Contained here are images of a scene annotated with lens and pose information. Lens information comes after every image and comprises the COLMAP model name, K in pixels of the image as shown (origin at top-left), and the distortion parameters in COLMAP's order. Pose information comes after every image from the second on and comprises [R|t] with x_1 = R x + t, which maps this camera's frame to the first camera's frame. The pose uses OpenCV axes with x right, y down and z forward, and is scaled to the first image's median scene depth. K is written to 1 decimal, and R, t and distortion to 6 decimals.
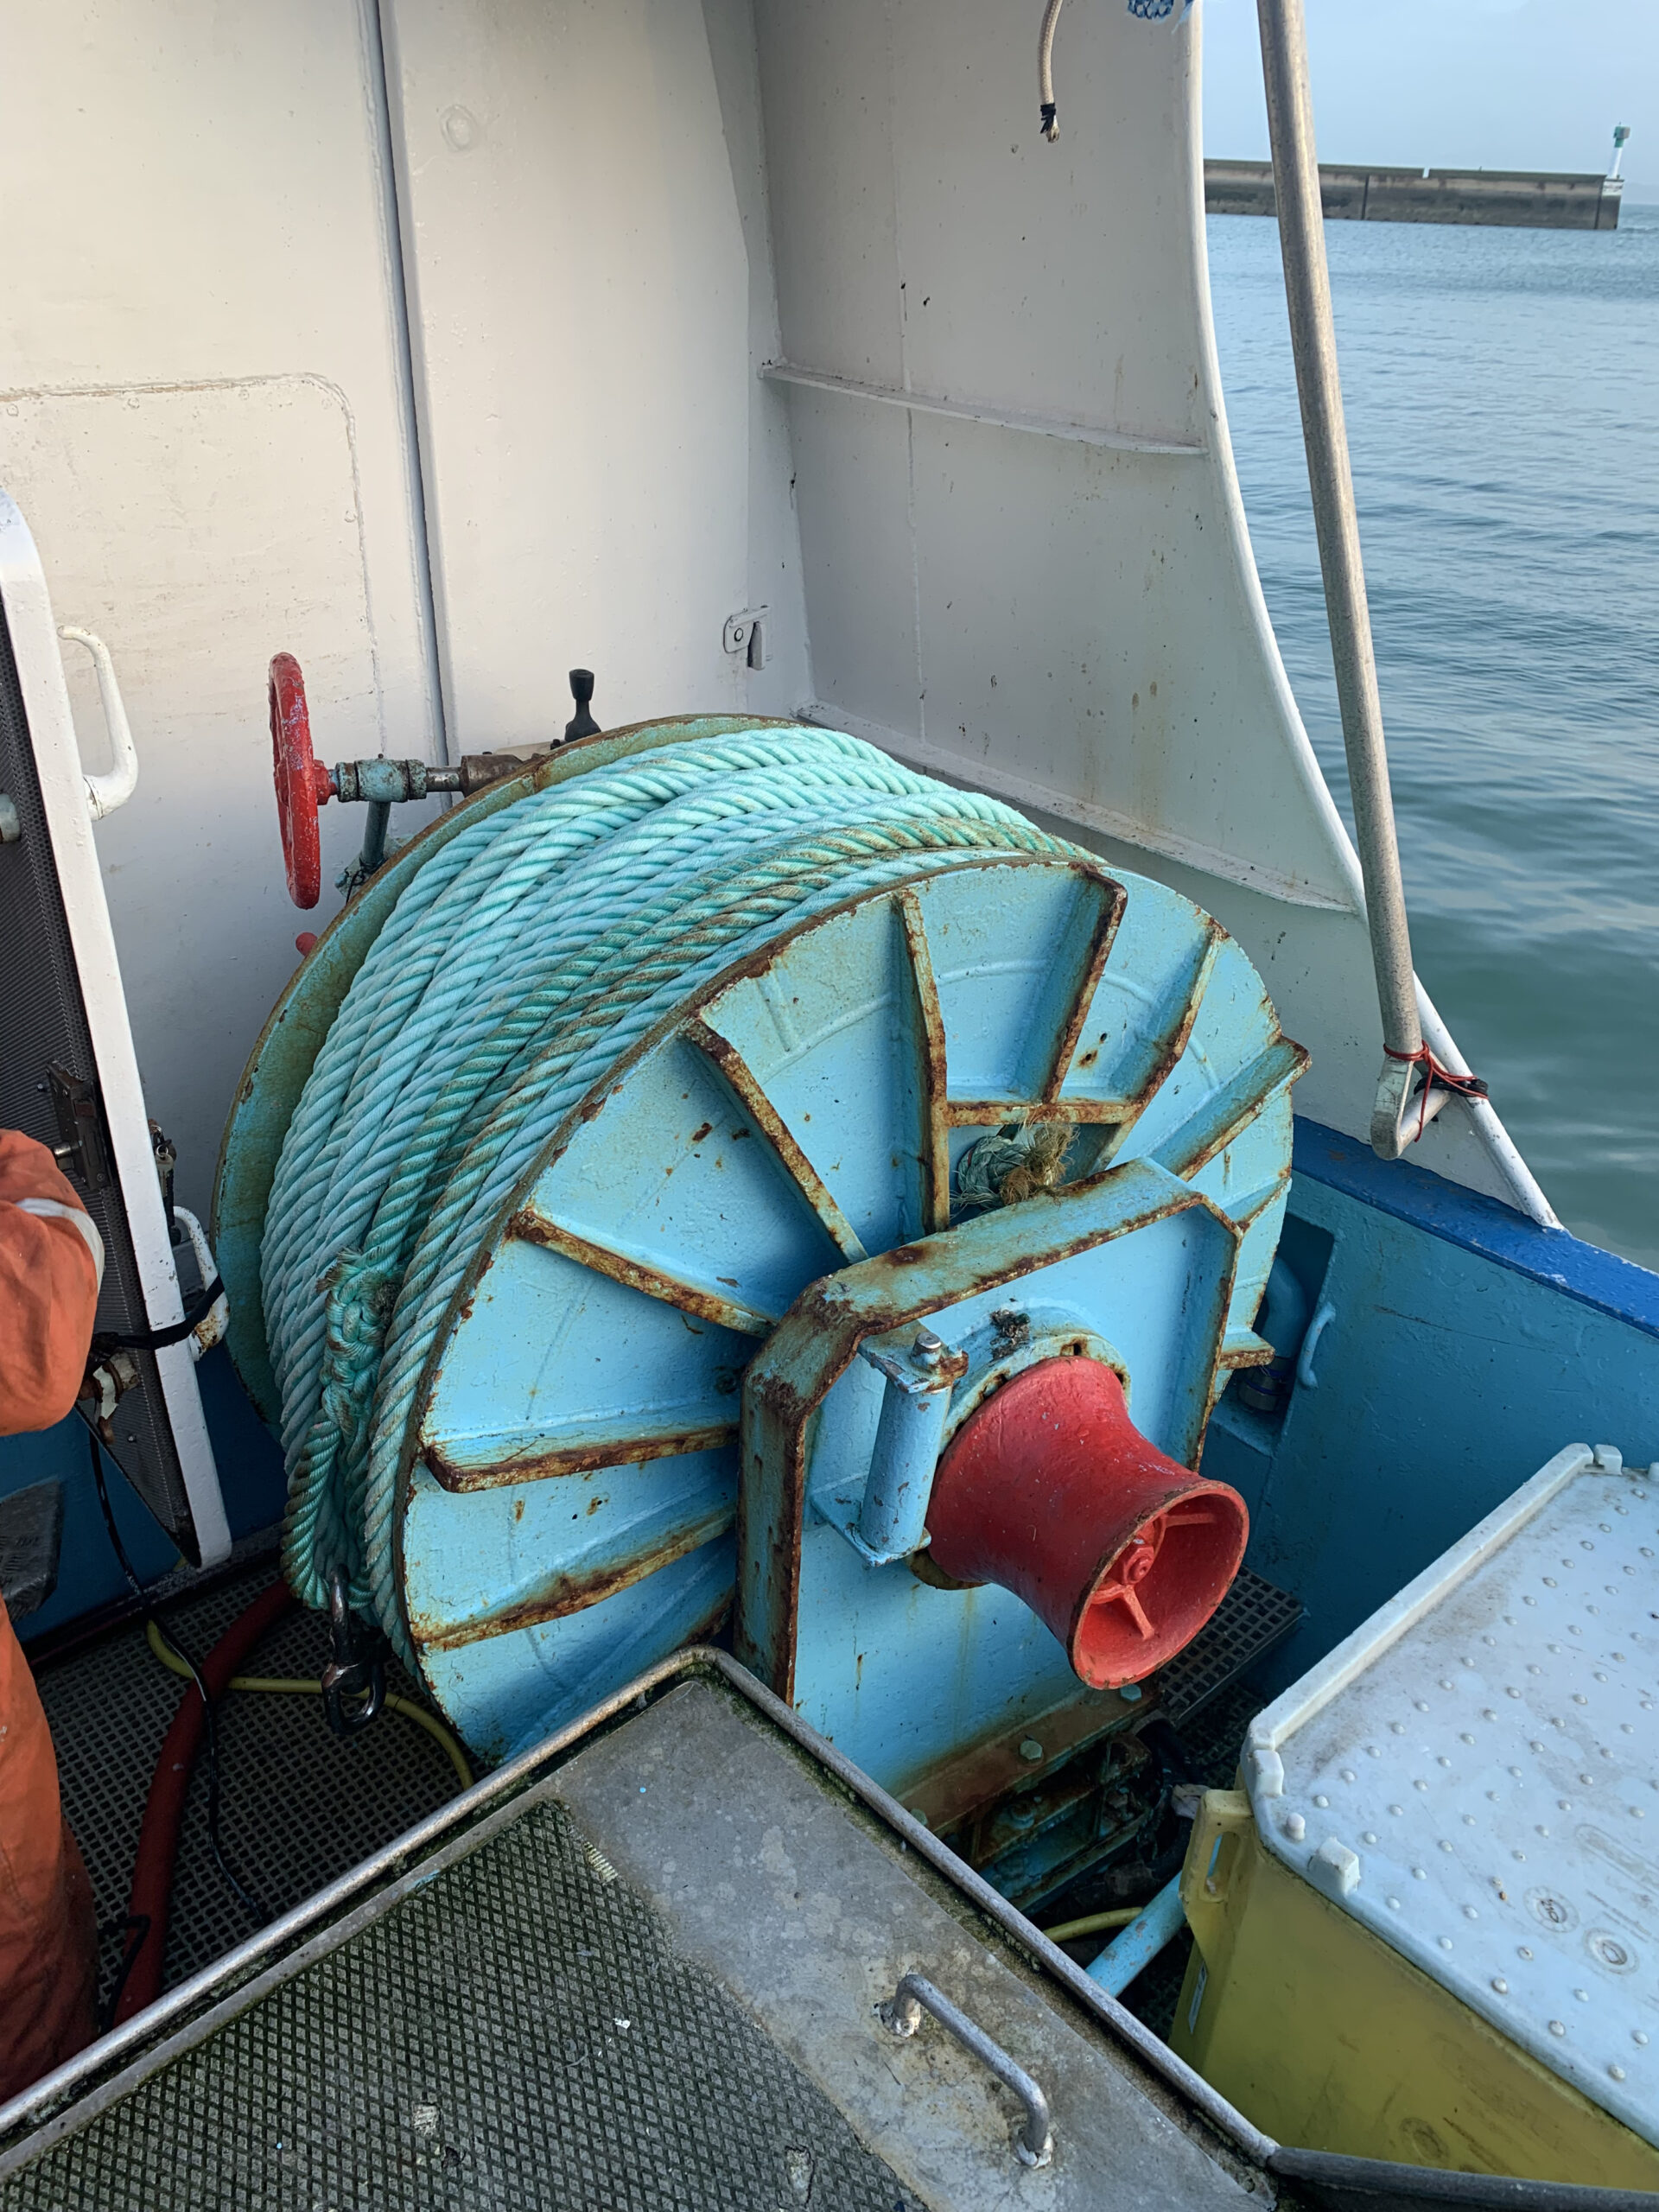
lens RADIAL K [[1708.2, 0, 829.5], [0, 1708.2, 1106.0], [0, 0, 1]] dist [0.004092, 0.008375]
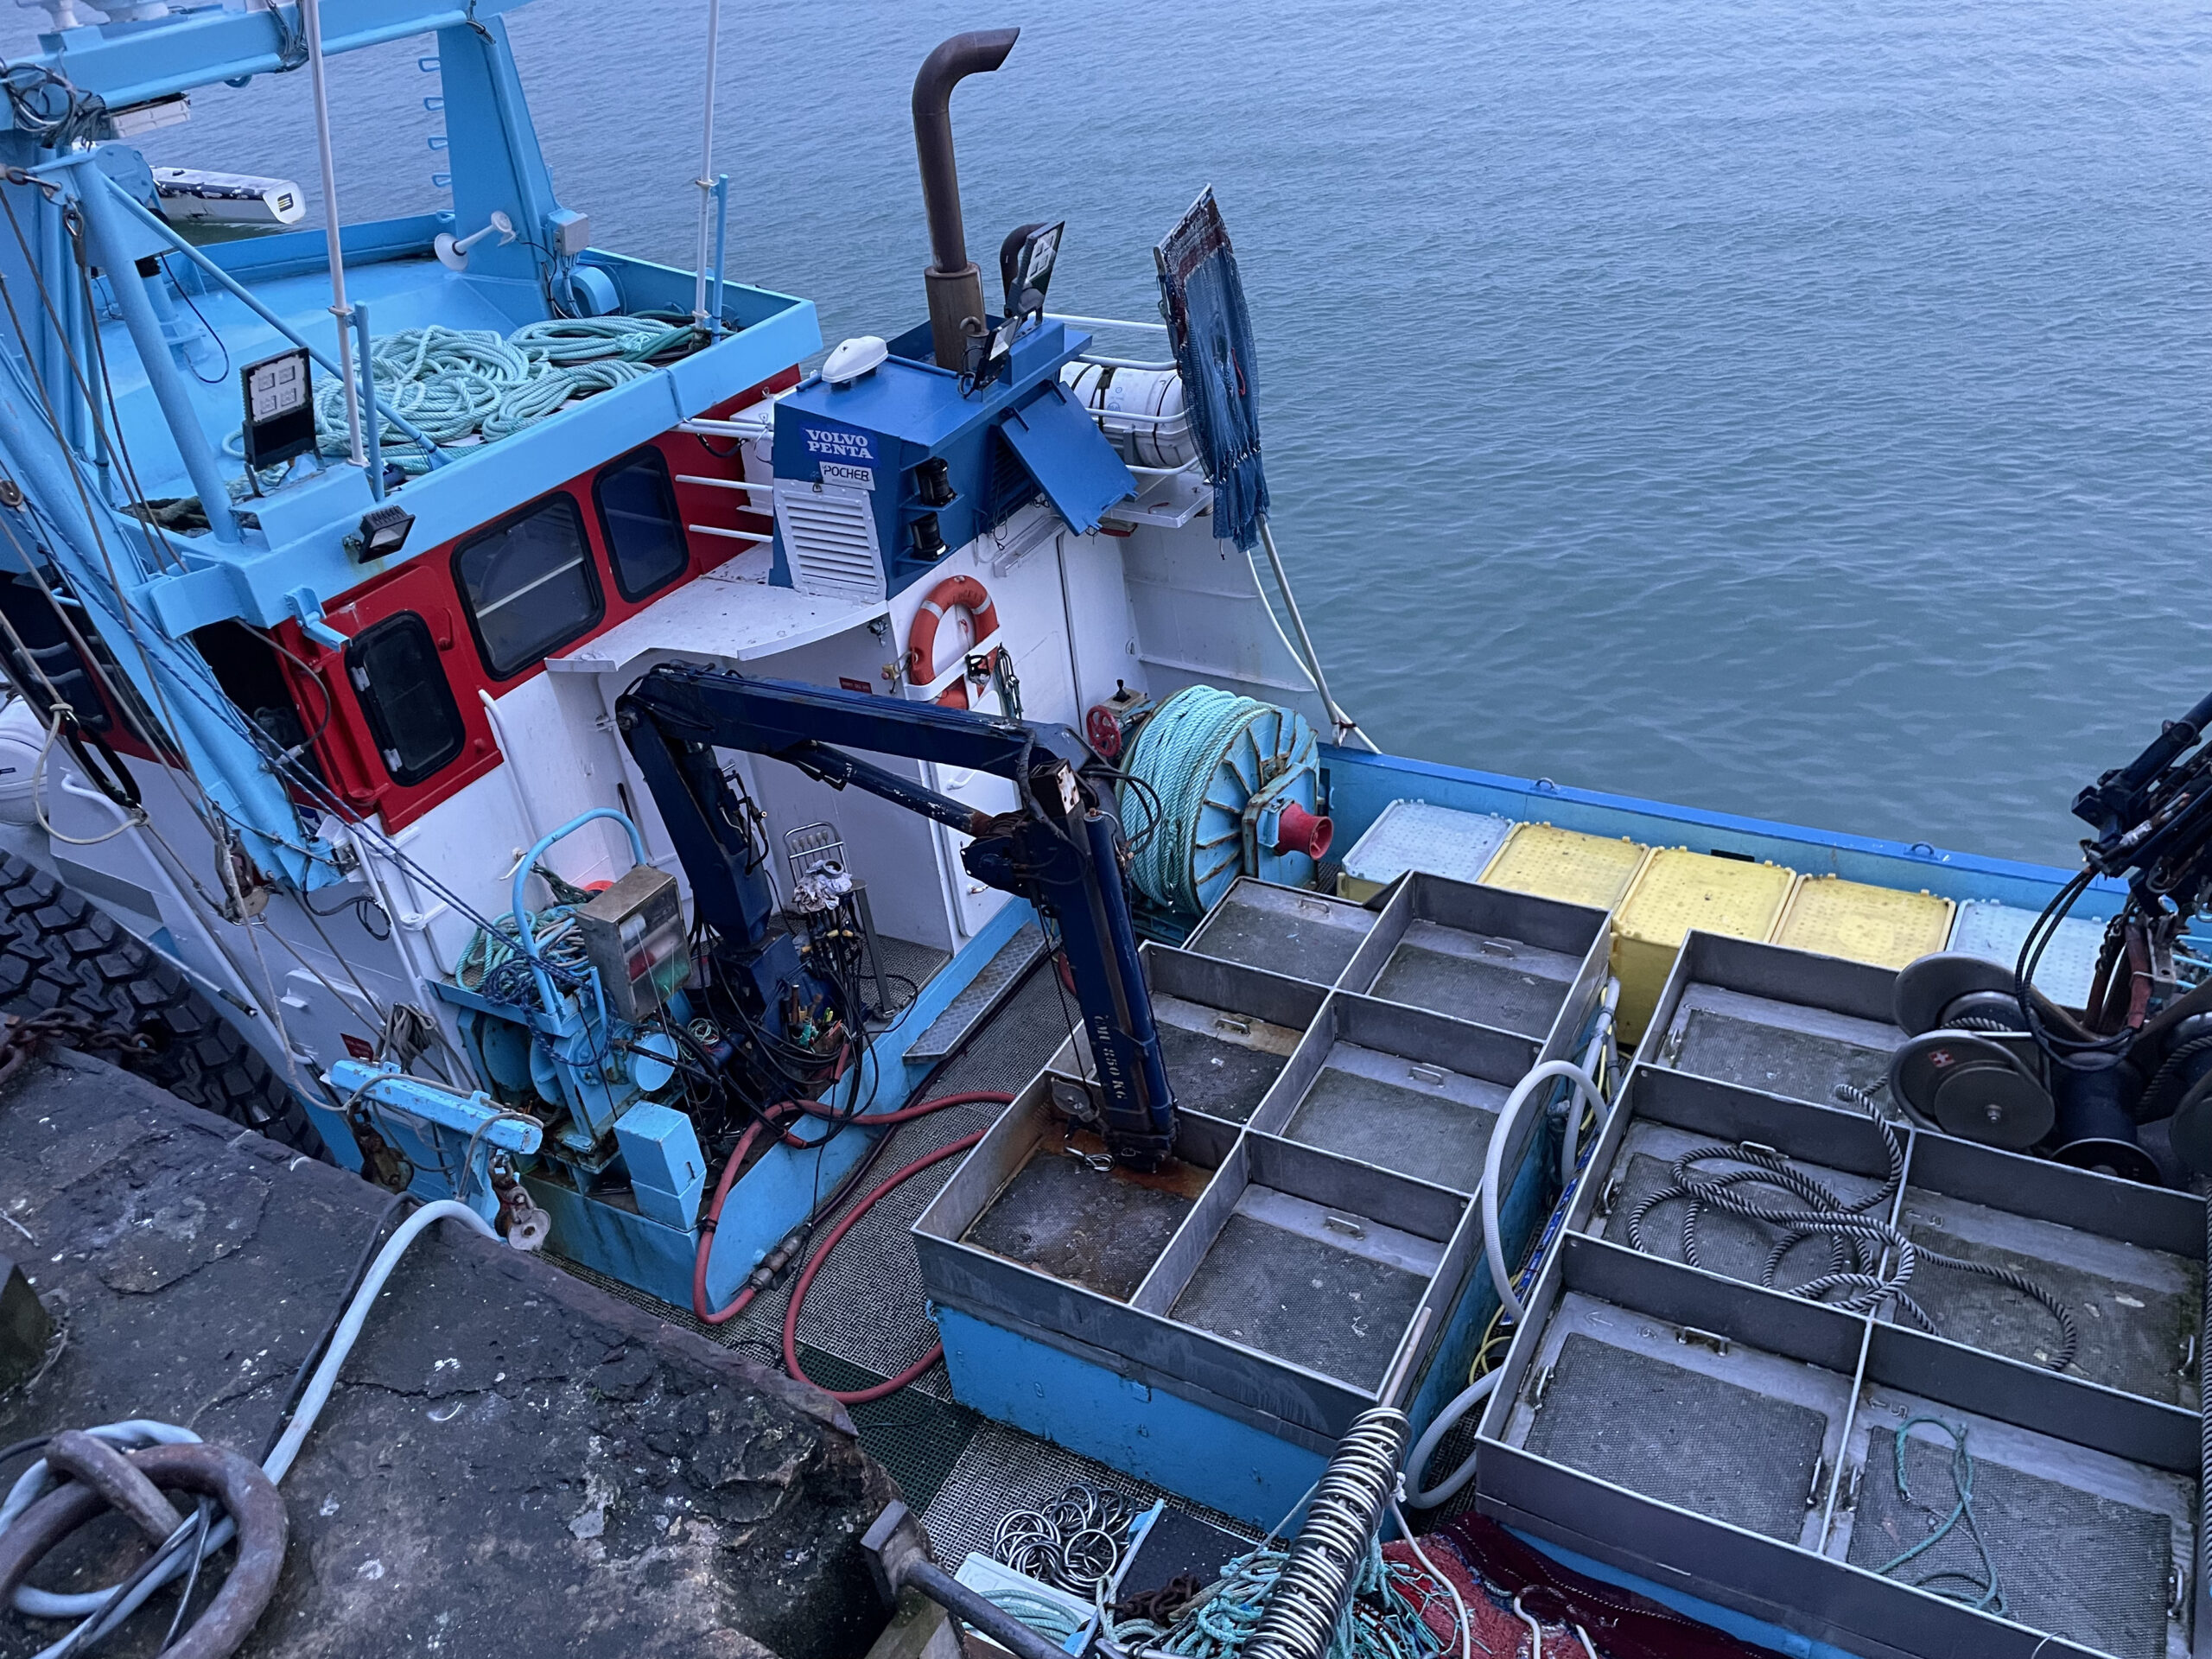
lens RADIAL K [[1662.3, 0, 1116.1], [0, 1662.3, 827.6], [0, 0, 1]] dist [0.104929, -0.138231]
pose [[0.945621, -0.265150, 0.188407, -1.377437], [0.254932, 0.963889, 0.076994, -0.316582], [-0.202019, -0.024776, 0.979068, -3.947214]]
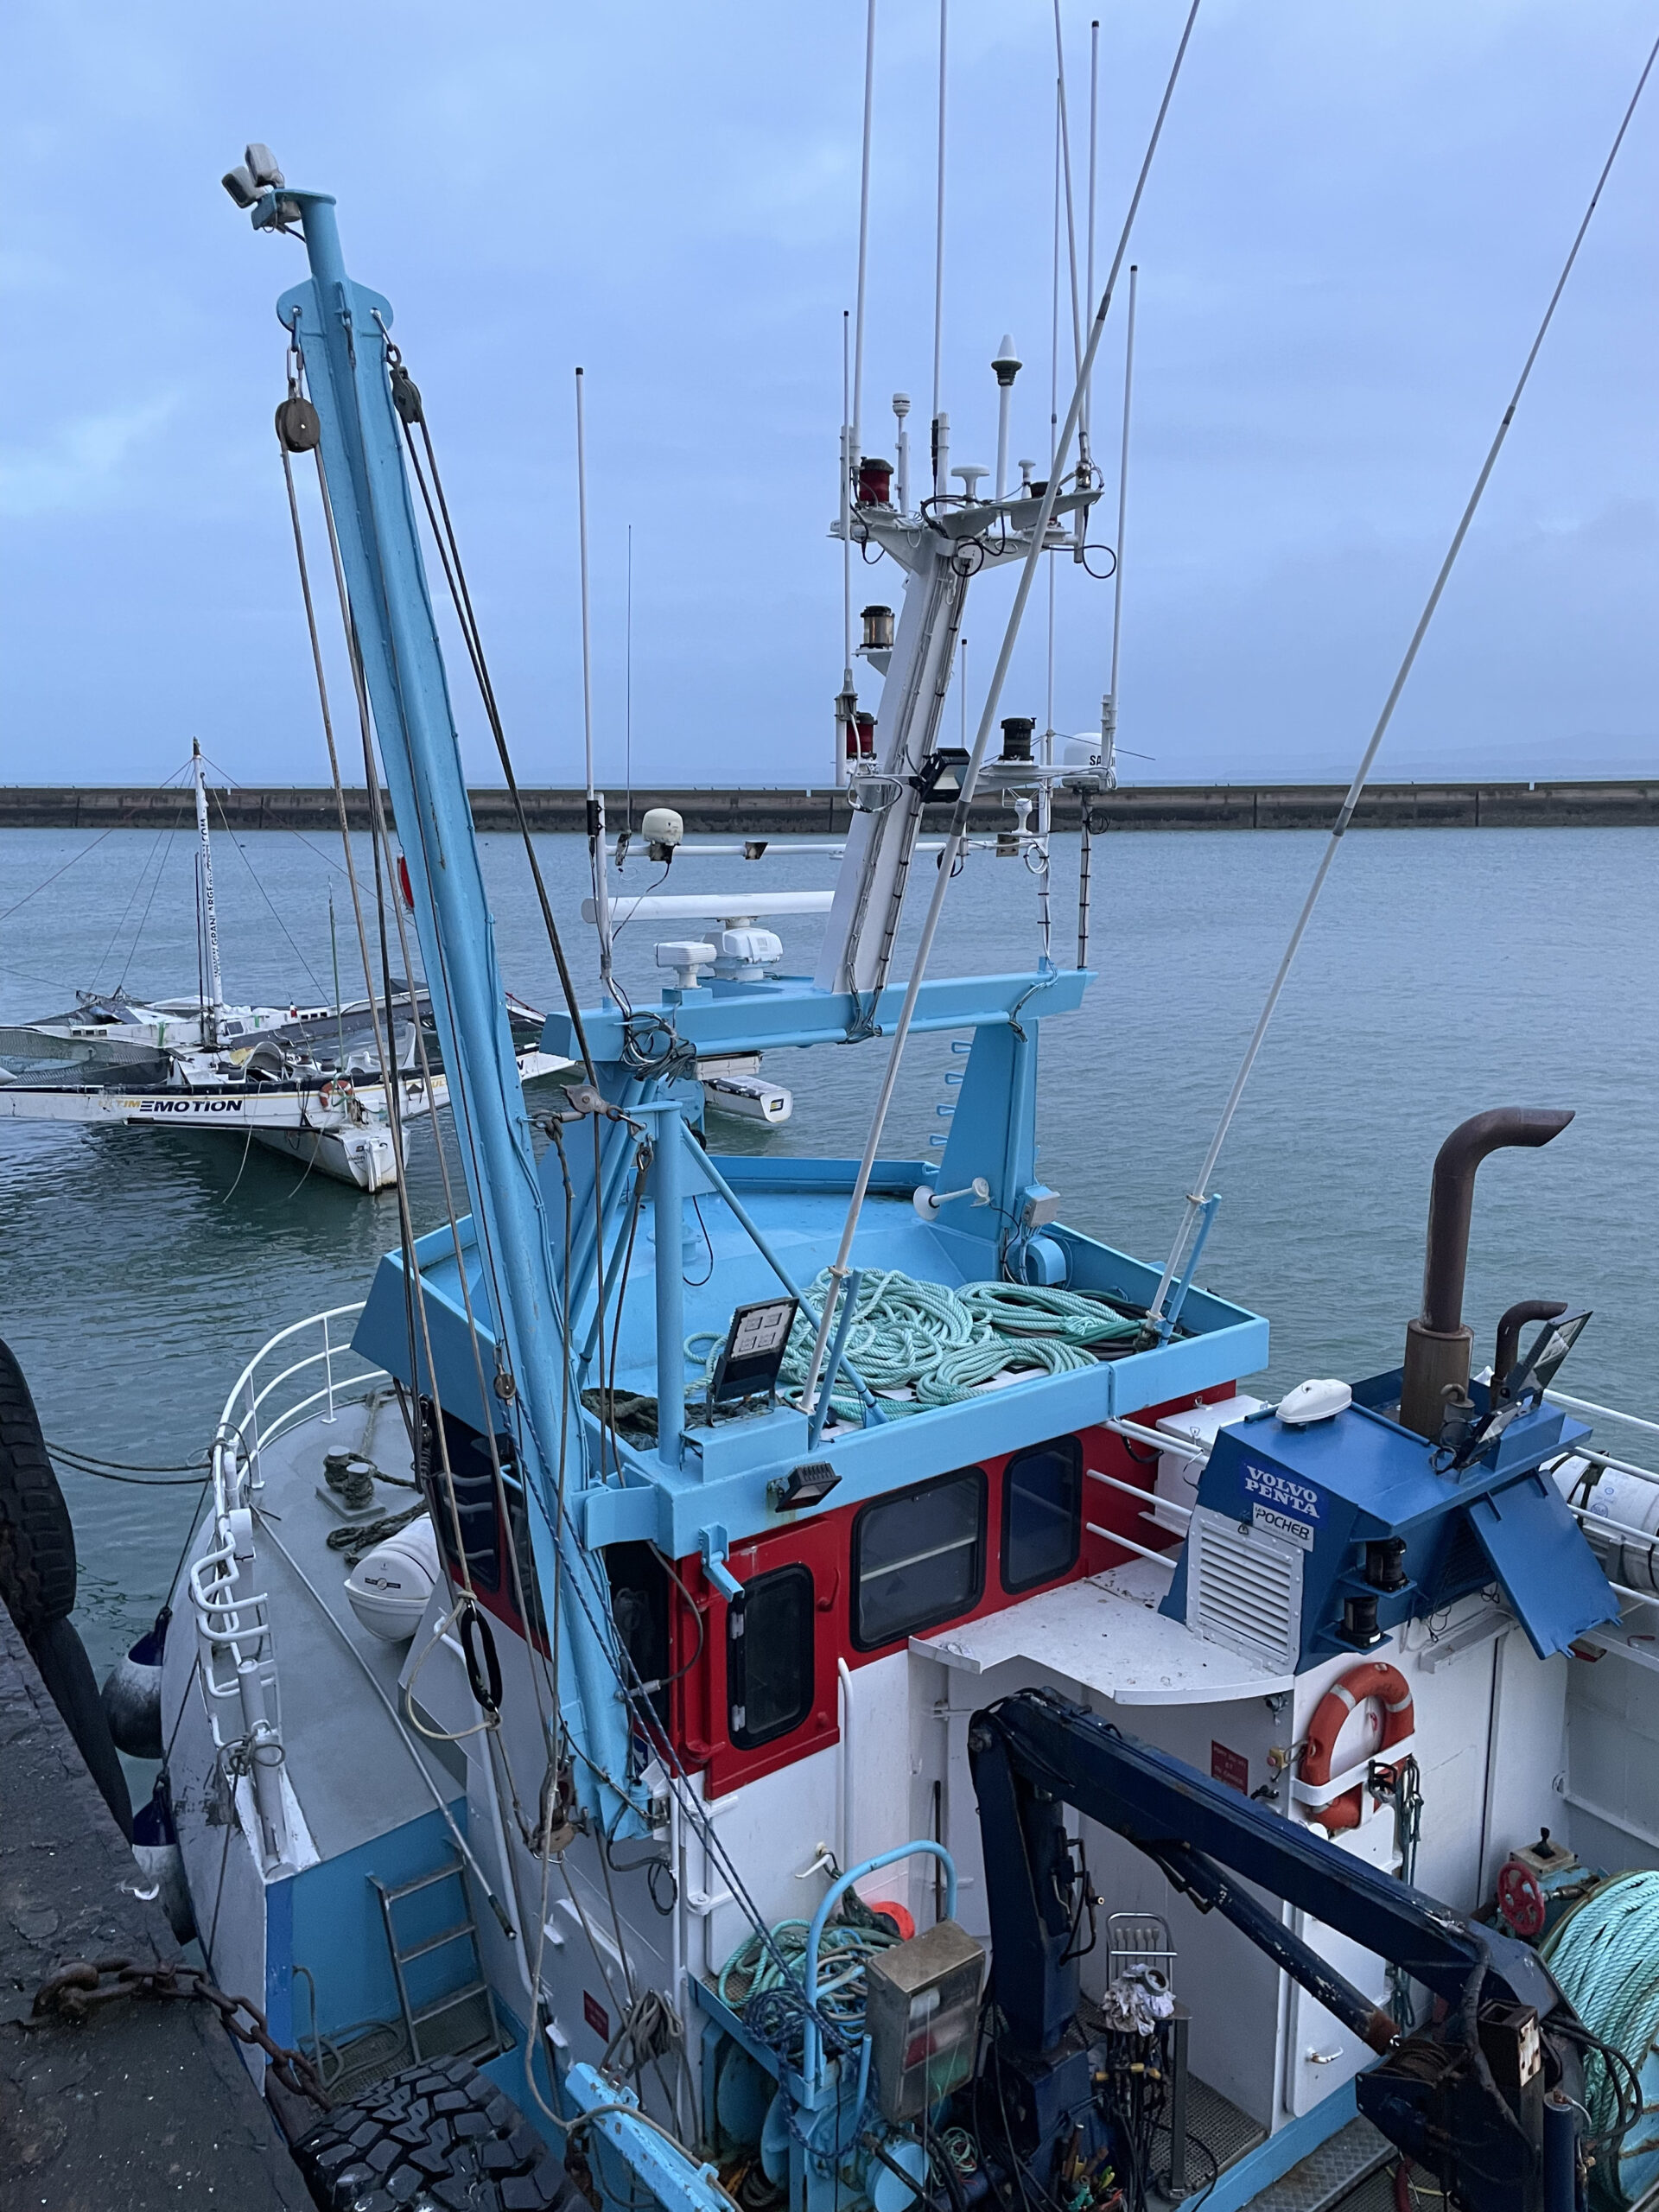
lens RADIAL K [[1662.3, 0, 844.2], [0, 1662.3, 1099.4], [0, 0, 1]] dist [0.104929, -0.138231]
pose [[0.995132, -0.012165, -0.097796, -1.593414], [-0.021039, 0.943251, -0.331413, -0.667584], [0.096278, 0.331857, 0.938403, -3.584328]]
